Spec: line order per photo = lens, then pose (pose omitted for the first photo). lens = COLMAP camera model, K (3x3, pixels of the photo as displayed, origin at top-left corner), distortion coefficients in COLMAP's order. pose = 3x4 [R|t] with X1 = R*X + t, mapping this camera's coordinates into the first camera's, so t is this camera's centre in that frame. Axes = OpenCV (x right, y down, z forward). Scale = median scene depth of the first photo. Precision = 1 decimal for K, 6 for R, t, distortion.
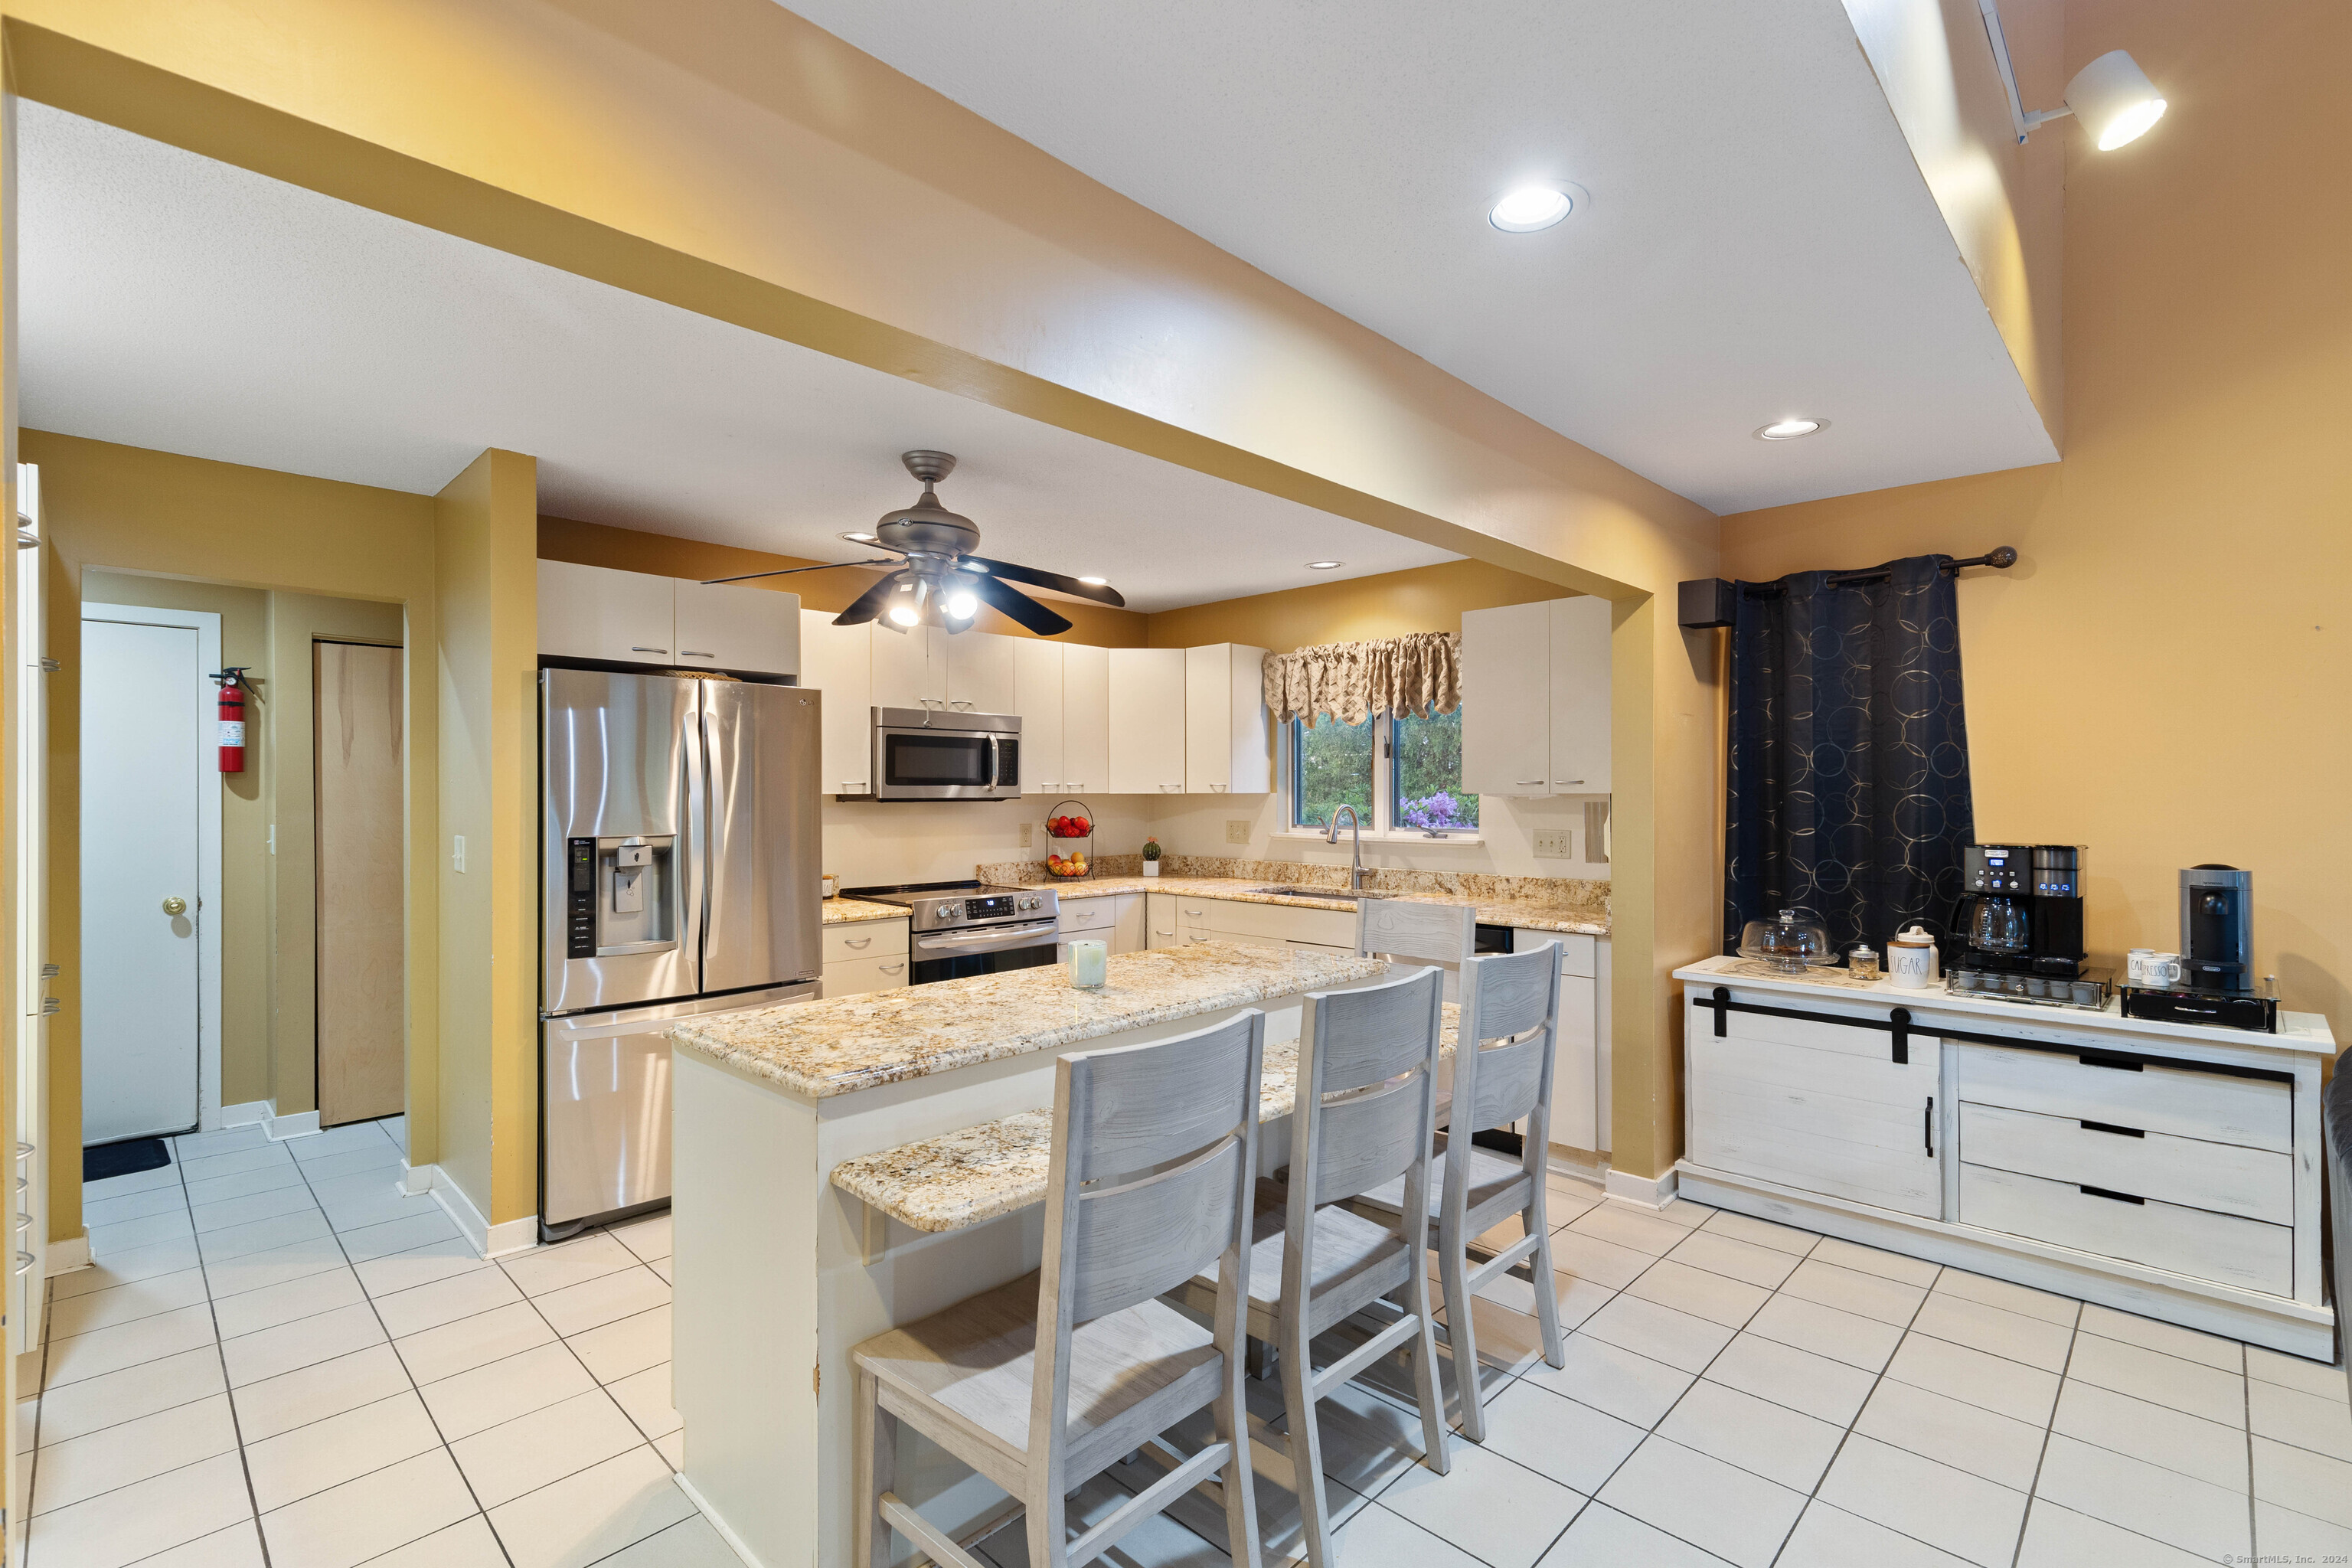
lens RADIAL K [[1068.3, 0, 1191.4], [0, 1068.3, 792.4], [0, 0, 1]] dist [0.004207, 0.000463]
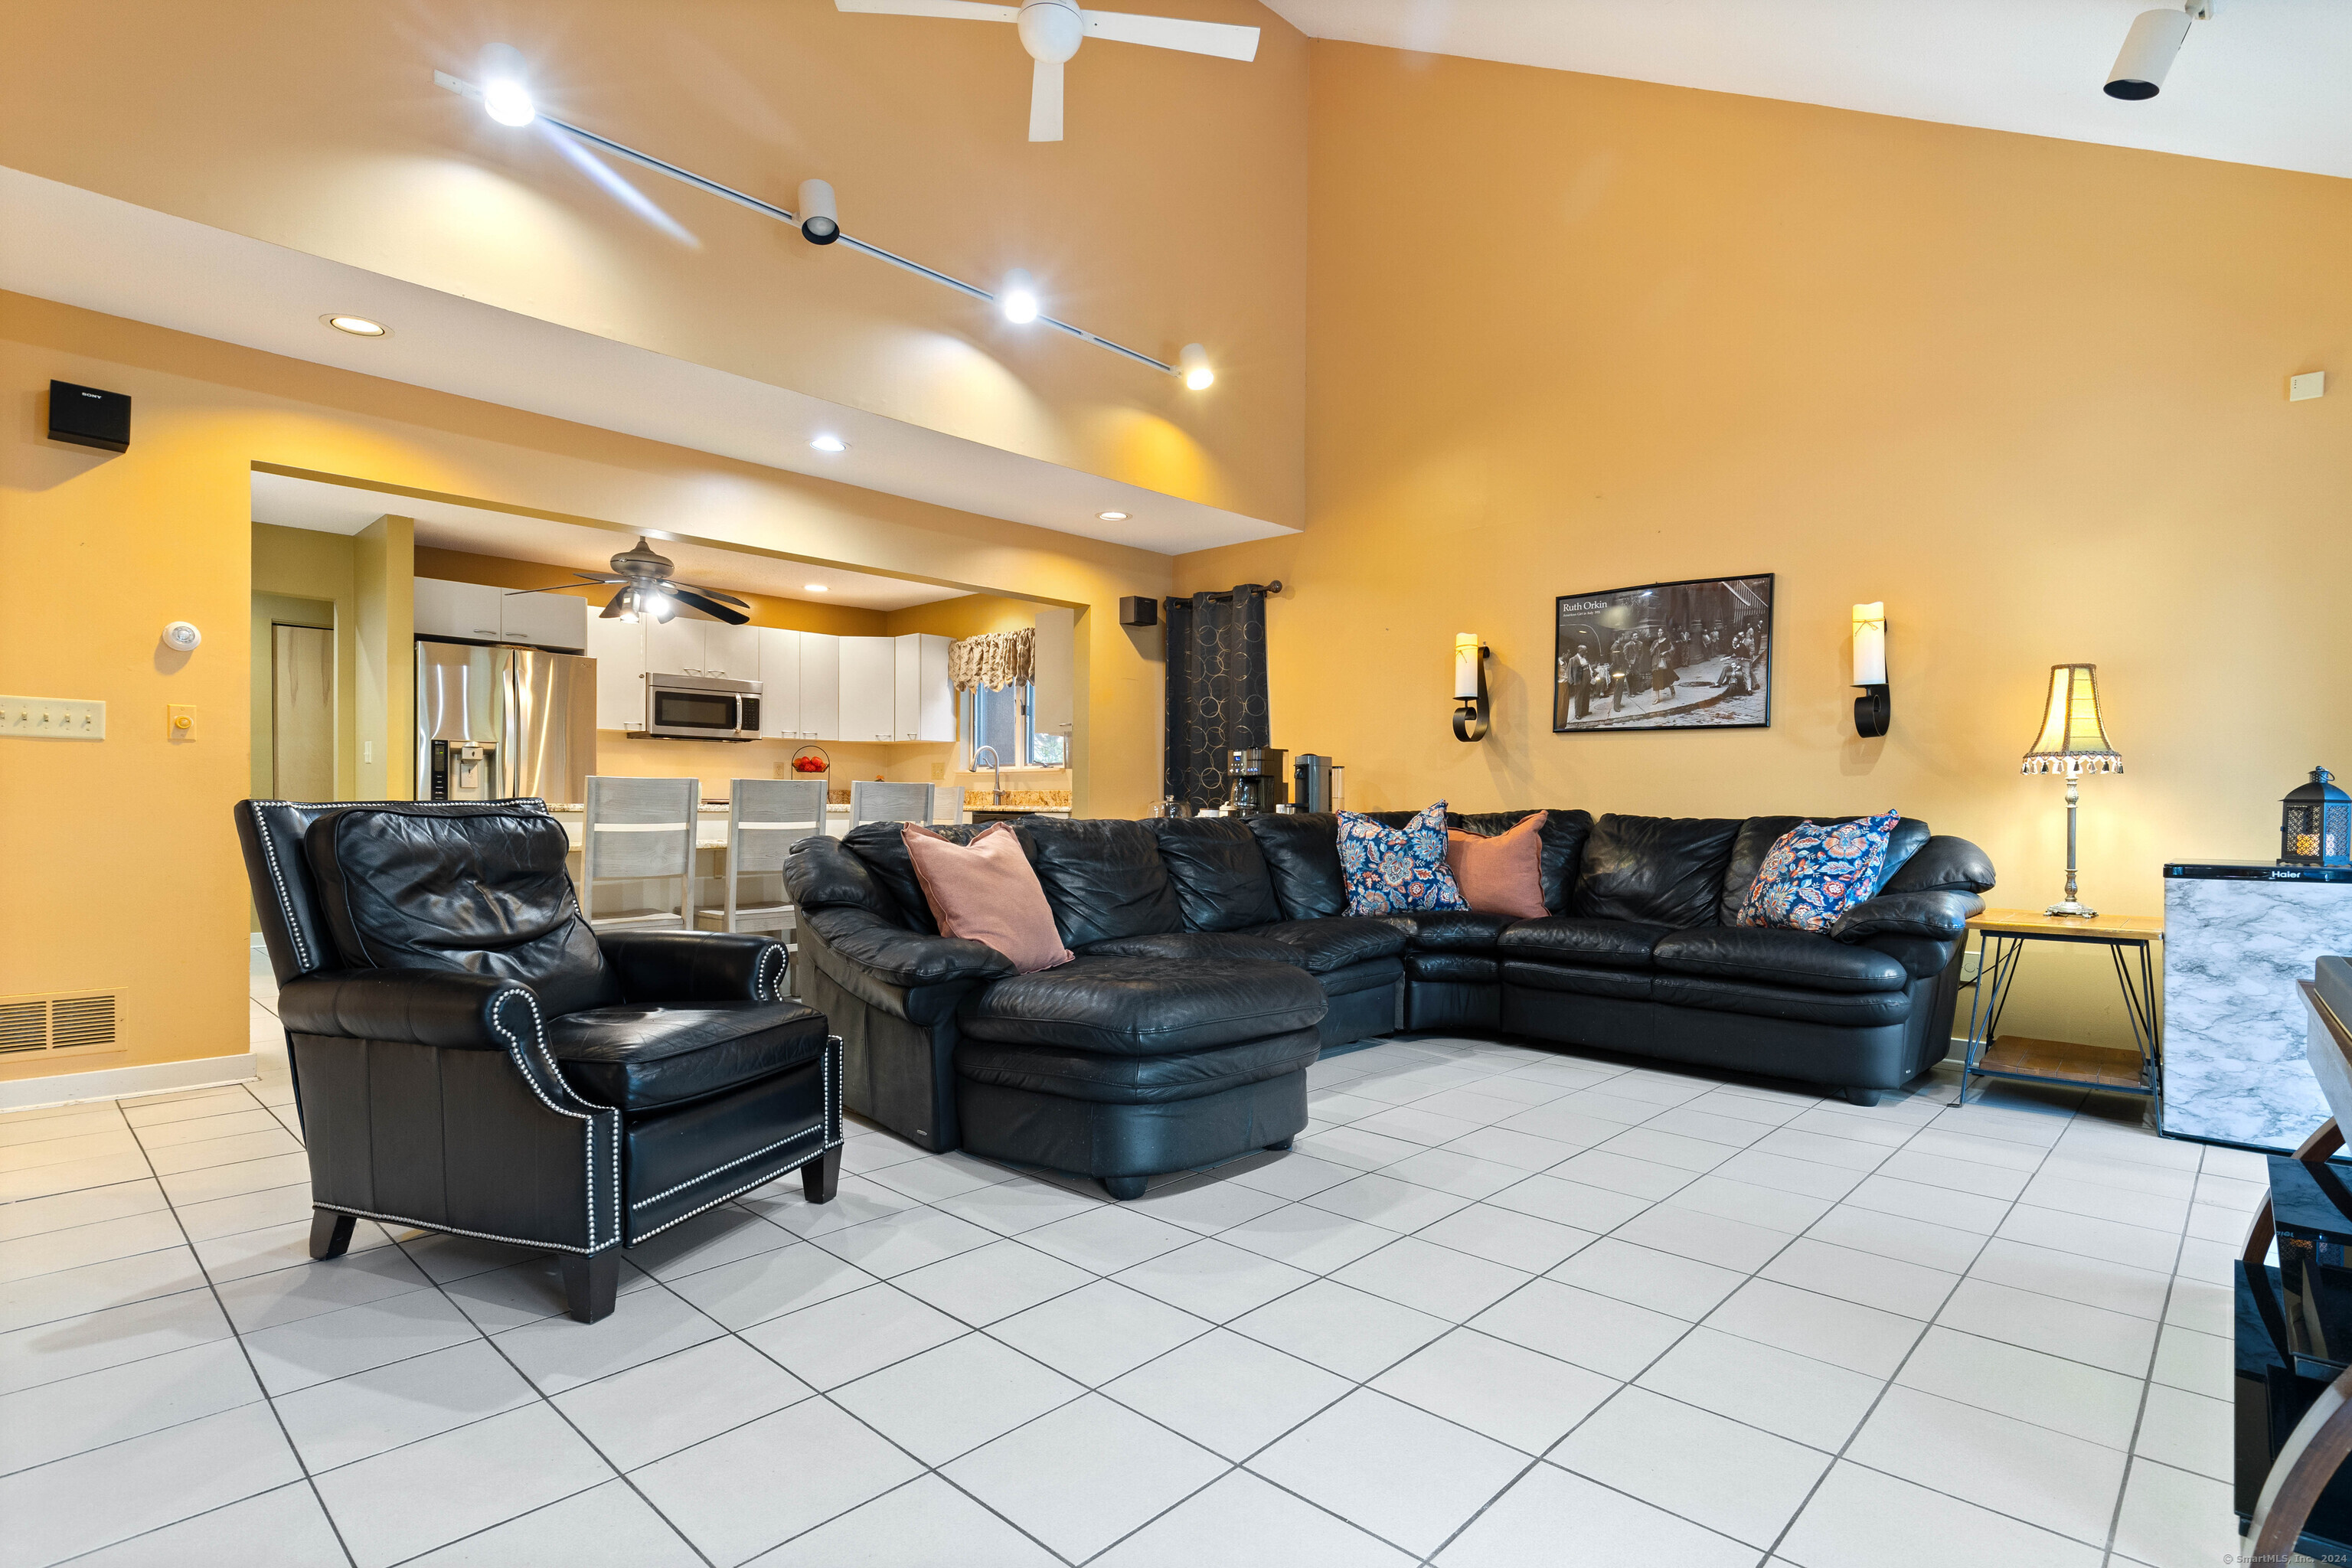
lens RADIAL K [[1161.2, 0, 1188.3], [0, 1161.2, 814.5], [0, 0, 1]] dist [-0.003017, 0.000422]
pose [[0.999848, 0.010106, 0.014189, 0.478478], [-0.010244, 0.999901, 0.009638, 0.103822], [-0.014090, -0.009782, 0.999853, -0.693514]]
